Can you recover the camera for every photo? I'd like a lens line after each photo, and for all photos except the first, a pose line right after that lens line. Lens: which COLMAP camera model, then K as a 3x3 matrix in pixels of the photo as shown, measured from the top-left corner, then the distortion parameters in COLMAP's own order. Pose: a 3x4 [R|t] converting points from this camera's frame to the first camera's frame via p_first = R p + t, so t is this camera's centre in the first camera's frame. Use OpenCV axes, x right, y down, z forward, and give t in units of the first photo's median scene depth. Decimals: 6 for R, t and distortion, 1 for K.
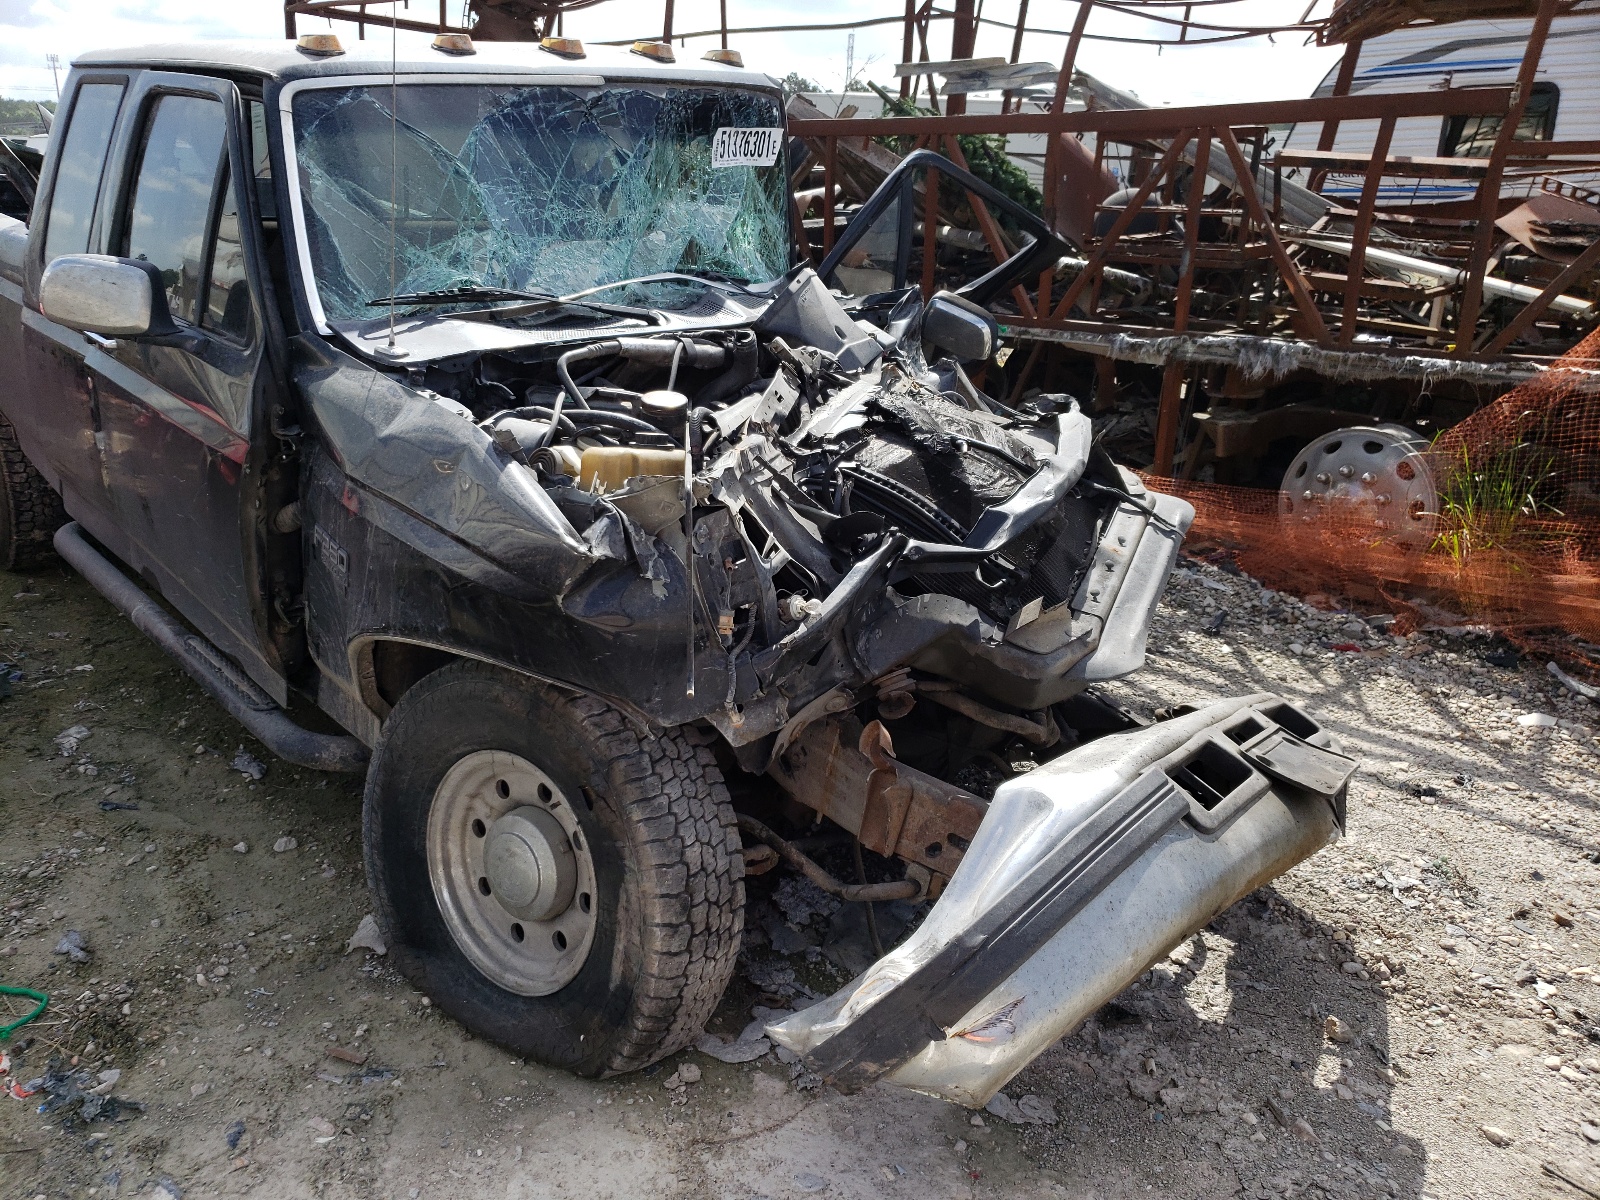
lens RADIAL K [[1364.2, 0, 800.0], [0, 1364.2, 600.0], [0, 0, 1]] dist [0.009079, 0.001753]
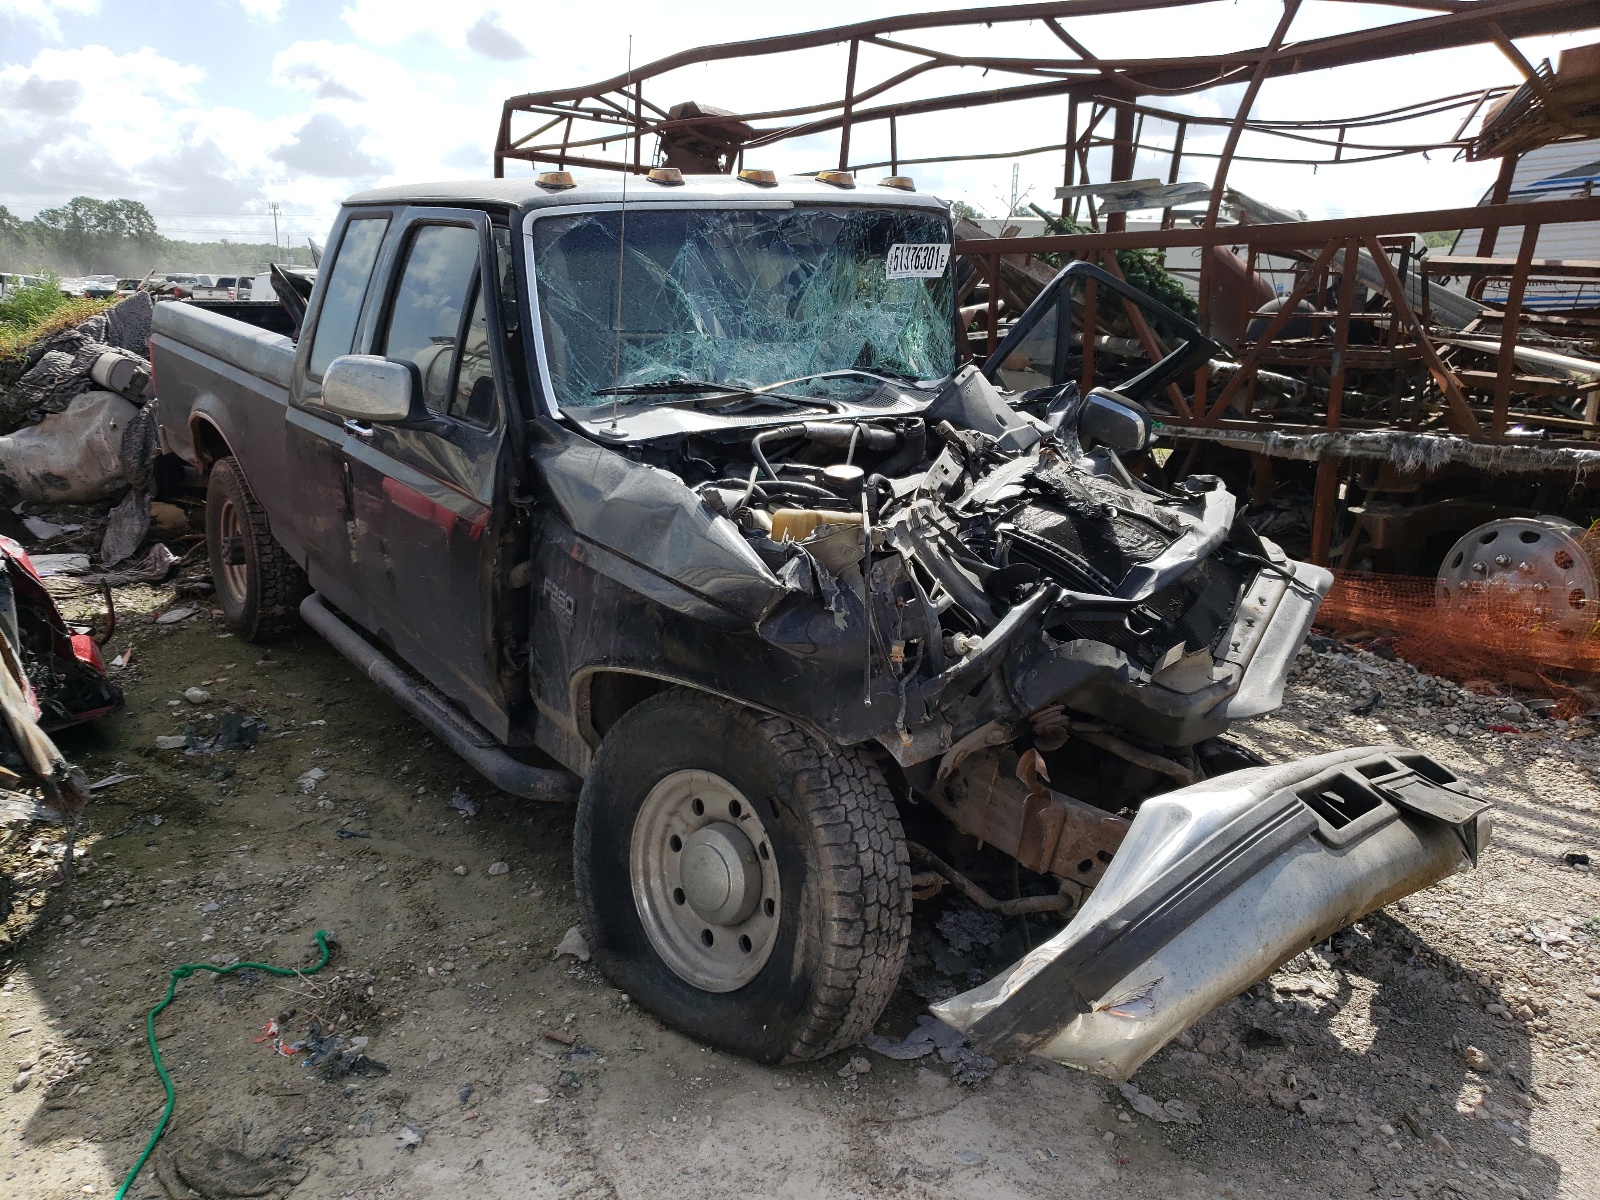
lens RADIAL K [[1395.8, 0, 800.6], [0, 1395.8, 572.2], [0, 0, 1]] dist [-0.000428, 0.027362]
pose [[0.993411, 0.008749, -0.114273, -0.002479], [-0.021301, 0.993804, -0.109088, 0.061180], [0.112611, 0.110804, 0.987442, -0.137174]]
